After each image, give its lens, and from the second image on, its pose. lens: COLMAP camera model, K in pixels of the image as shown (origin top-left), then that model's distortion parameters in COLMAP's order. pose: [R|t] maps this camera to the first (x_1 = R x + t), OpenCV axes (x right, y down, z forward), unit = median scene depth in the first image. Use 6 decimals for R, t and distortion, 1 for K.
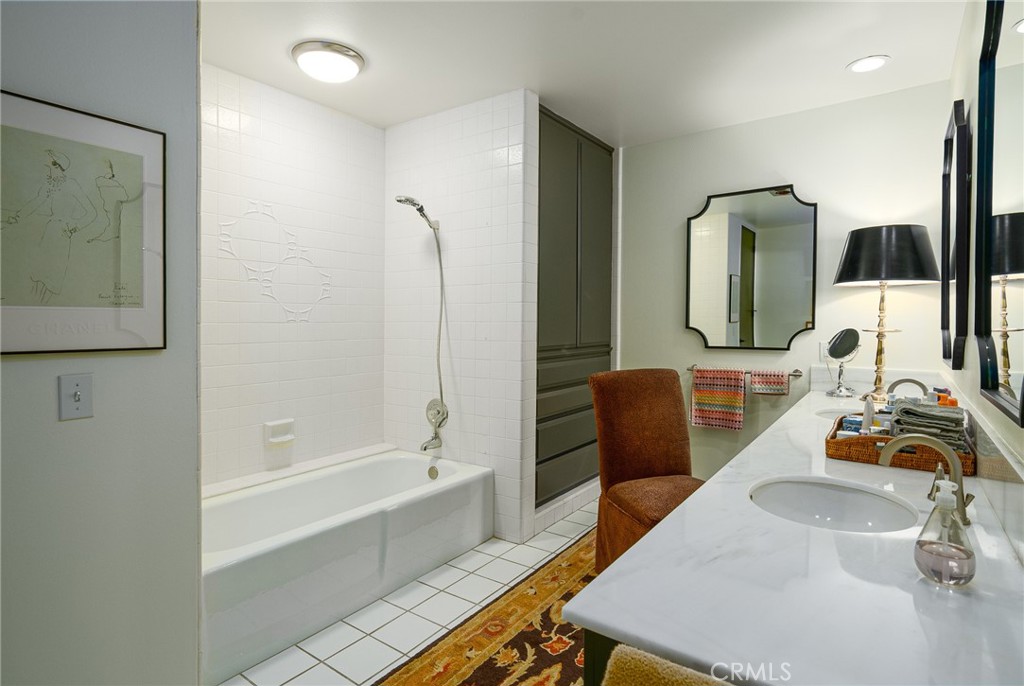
lens RADIAL K [[531.3, 0, 512.9], [0, 531.3, 322.0], [0, 0, 1]] dist [0.000602, -0.000070]
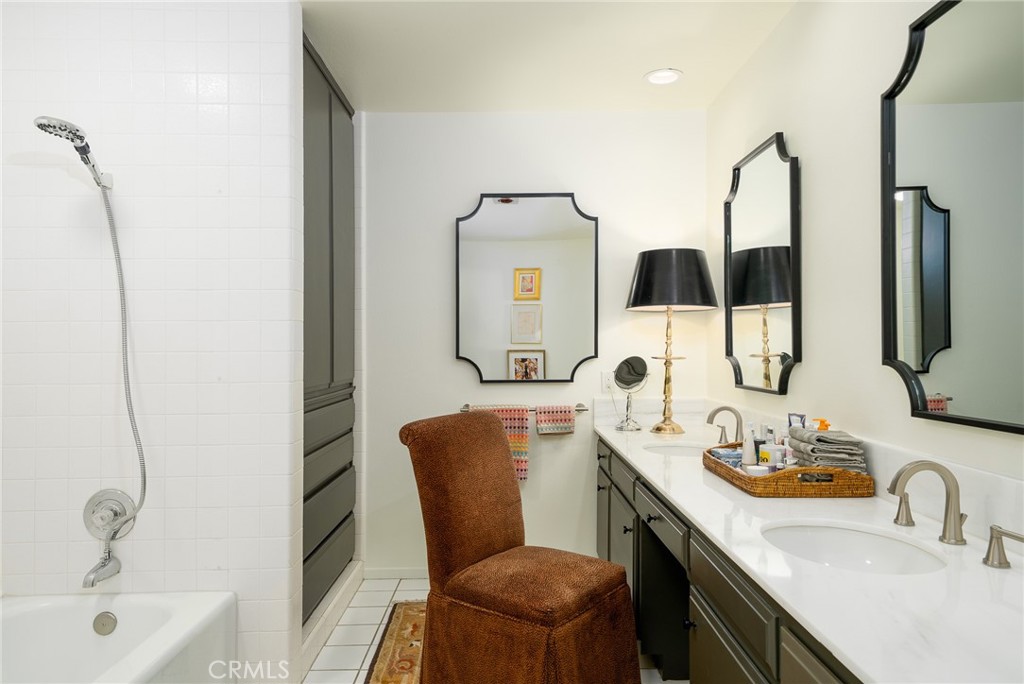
lens RADIAL K [[680.1, 0, 512.3], [0, 680.1, 344.4], [0, 0, 1]] dist [0.025177, -0.002661]
pose [[0.805123, -0.001197, 0.593107, -0.244697], [0.007719, 0.999934, -0.008461, 0.000101], [-0.593058, 0.011390, 0.805079, 0.168864]]
